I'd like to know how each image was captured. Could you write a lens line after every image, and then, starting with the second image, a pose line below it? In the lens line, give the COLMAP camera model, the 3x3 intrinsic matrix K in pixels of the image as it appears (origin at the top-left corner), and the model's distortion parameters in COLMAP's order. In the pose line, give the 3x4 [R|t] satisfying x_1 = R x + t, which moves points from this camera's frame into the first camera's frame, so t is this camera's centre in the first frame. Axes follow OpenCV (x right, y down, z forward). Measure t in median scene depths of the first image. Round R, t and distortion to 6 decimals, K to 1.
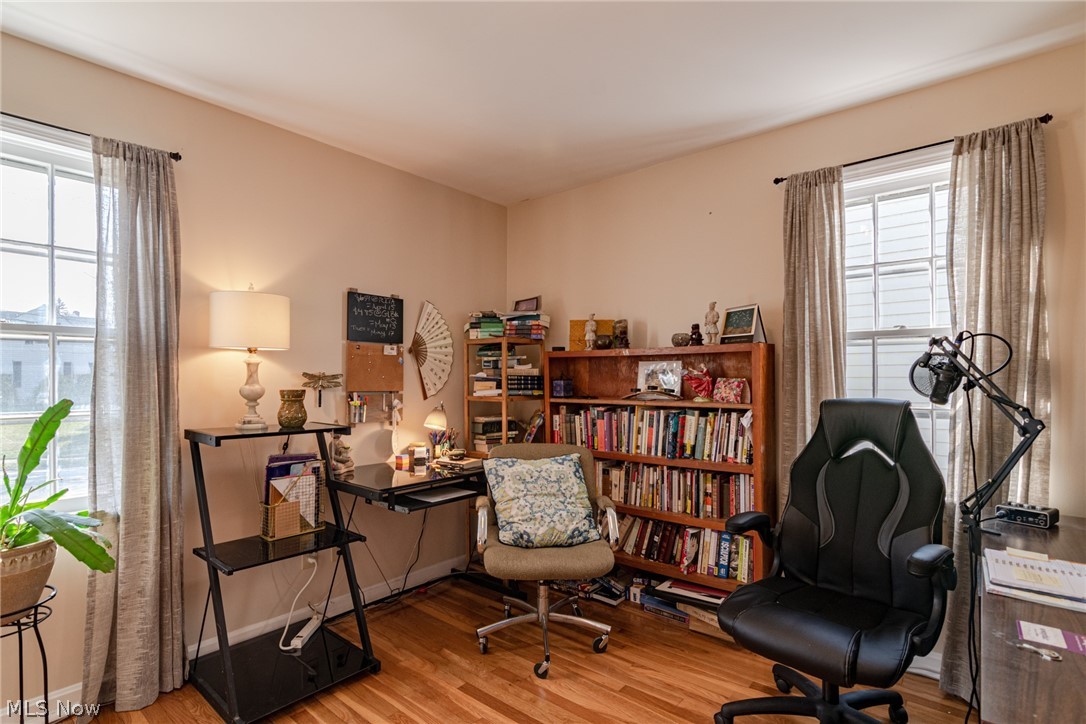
lens RADIAL K [[532.7, 0, 544.7], [0, 532.7, 379.4], [0, 0, 1]] dist [-0.000131, 0.000136]
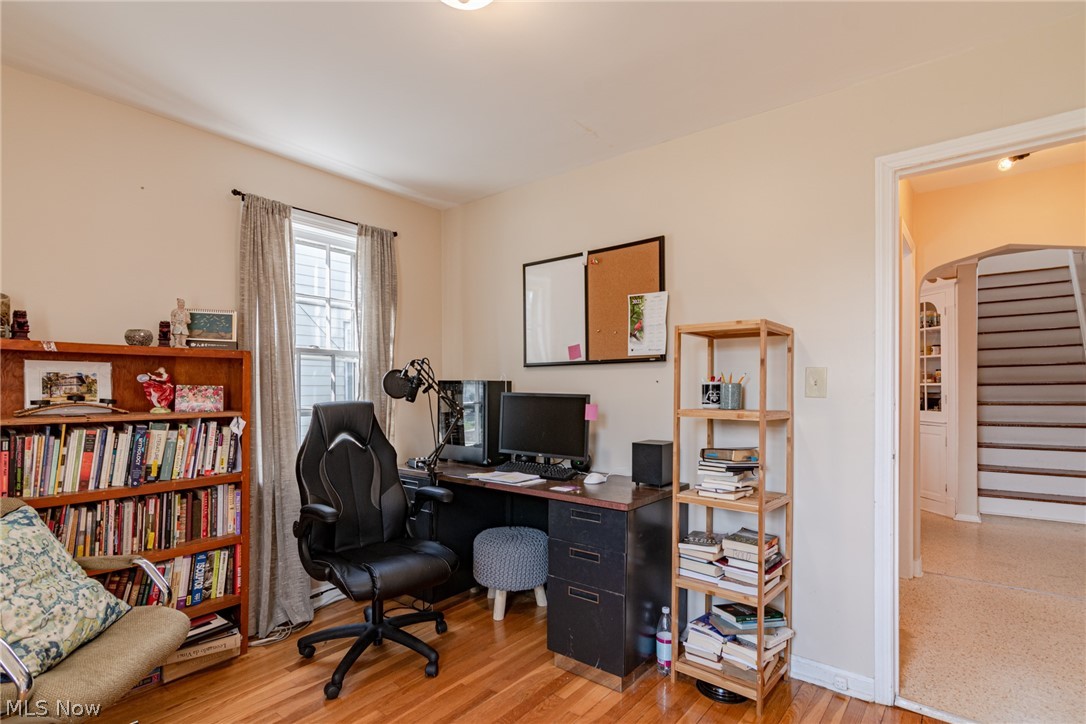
lens RADIAL K [[532.7, 0, 544.7], [0, 532.7, 379.4], [0, 0, 1]] dist [-0.000131, 0.000136]
pose [[-0.013183, 0.011268, 0.999850, -0.589915], [-0.002609, 0.999933, -0.011303, -0.003563], [-0.999910, -0.002757, -0.013153, 0.416892]]
